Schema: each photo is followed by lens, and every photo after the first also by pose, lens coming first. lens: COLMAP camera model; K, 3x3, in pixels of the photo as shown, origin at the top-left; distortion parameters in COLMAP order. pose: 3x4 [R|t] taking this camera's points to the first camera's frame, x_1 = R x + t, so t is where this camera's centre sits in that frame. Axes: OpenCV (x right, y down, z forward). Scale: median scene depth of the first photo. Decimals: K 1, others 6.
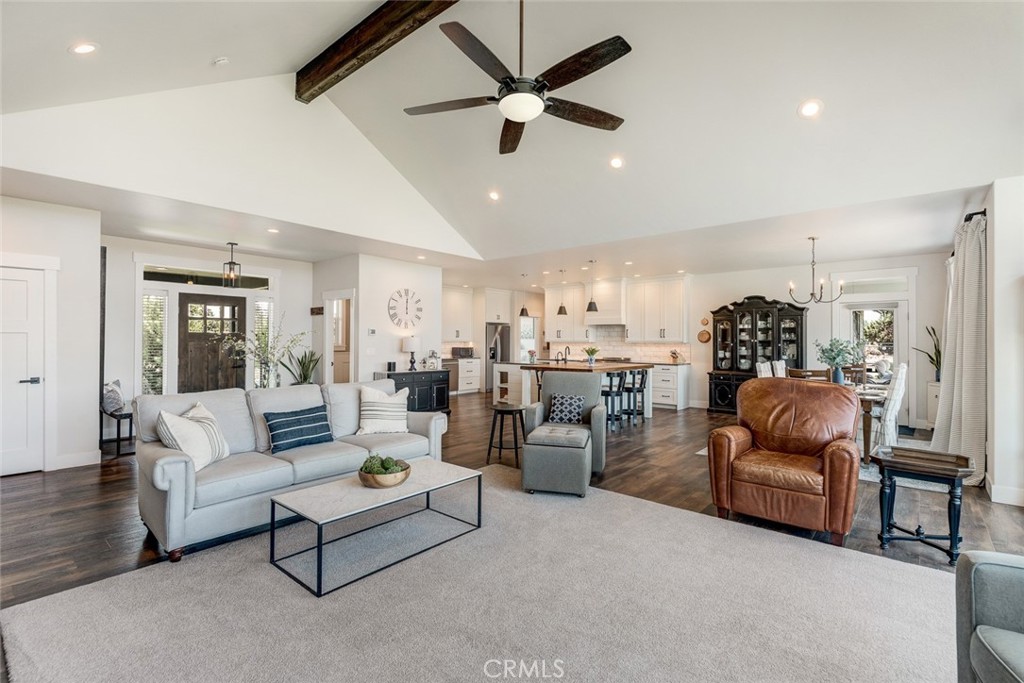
lens RADIAL K [[471.8, 0, 511.8], [0, 471.8, 331.5], [0, 0, 1]] dist [0.022409, -0.015712]
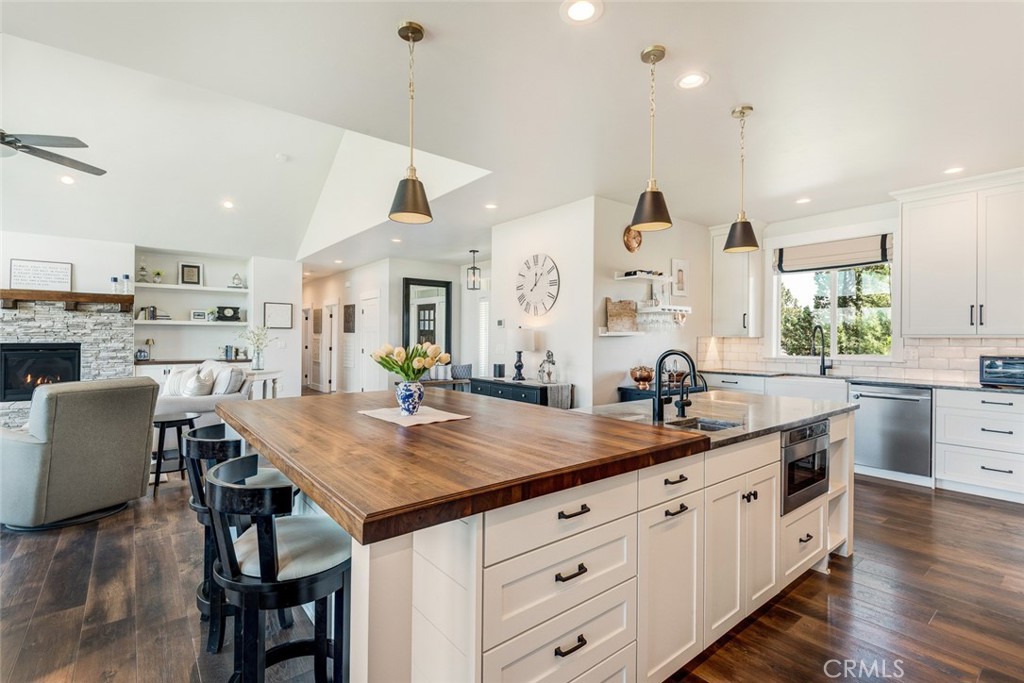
lens RADIAL K [[471.8, 0, 515.7], [0, 471.8, 336.6], [0, 0, 1]] dist [0.022409, -0.015712]
pose [[-0.191248, -0.008416, -0.981506, 0.417895], [0.013935, 0.999839, -0.011288, 0.029314], [0.981443, -0.015836, -0.191100, 1.088740]]
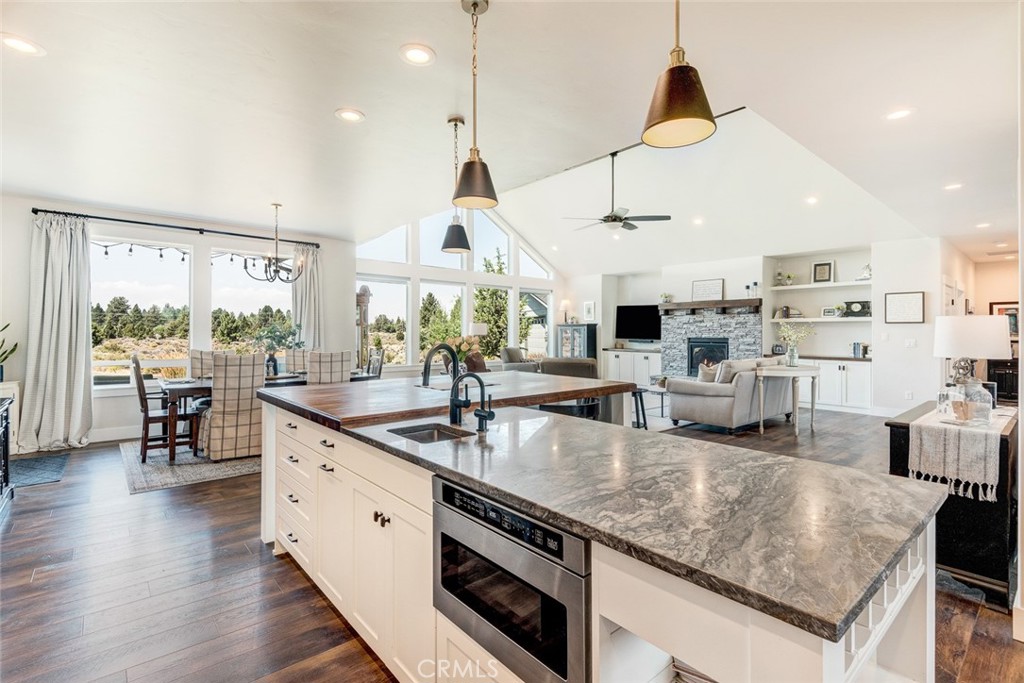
lens RADIAL K [[471.8, 0, 504.3], [0, 471.8, 328.0], [0, 0, 1]] dist [0.022409, -0.015712]
pose [[-0.985156, -0.006542, 0.171538, 0.063675], [-0.011388, 0.999563, -0.027281, 0.033407], [-0.171284, -0.028830, -0.984800, 1.356966]]
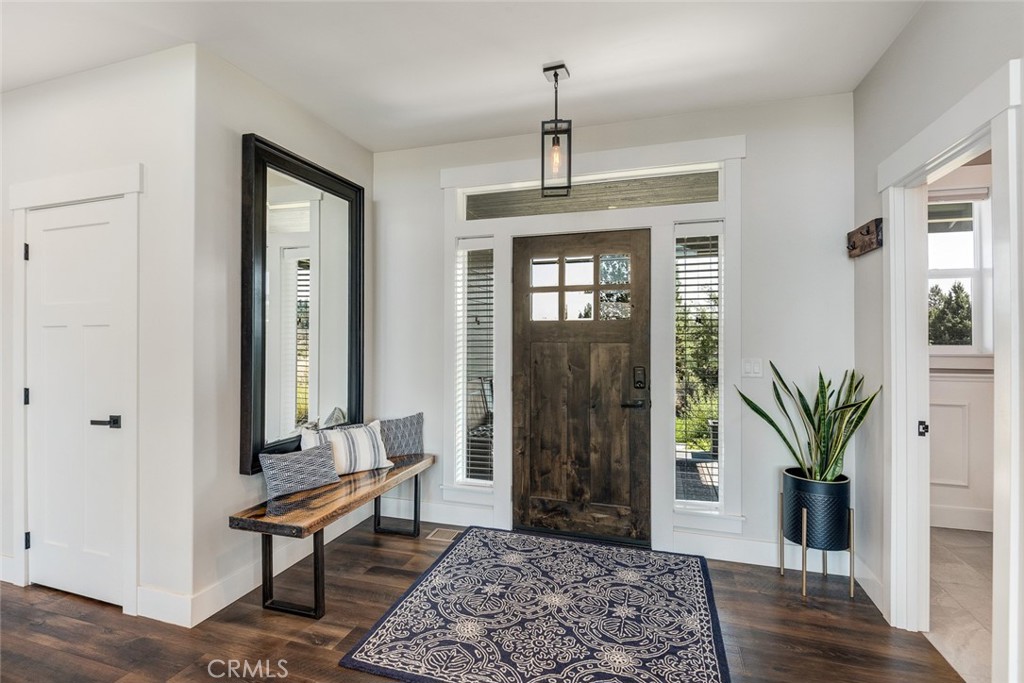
lens RADIAL K [[504.4, 0, 501.1], [0, 504.4, 333.7], [0, 0, 1]] dist [-0.000673, -0.000060]
pose [[0.389162, -0.003320, -0.921163, -0.209323], [0.018489, 0.999820, 0.004207, 0.009662], [0.920984, -0.018669, 0.389154, 0.673617]]
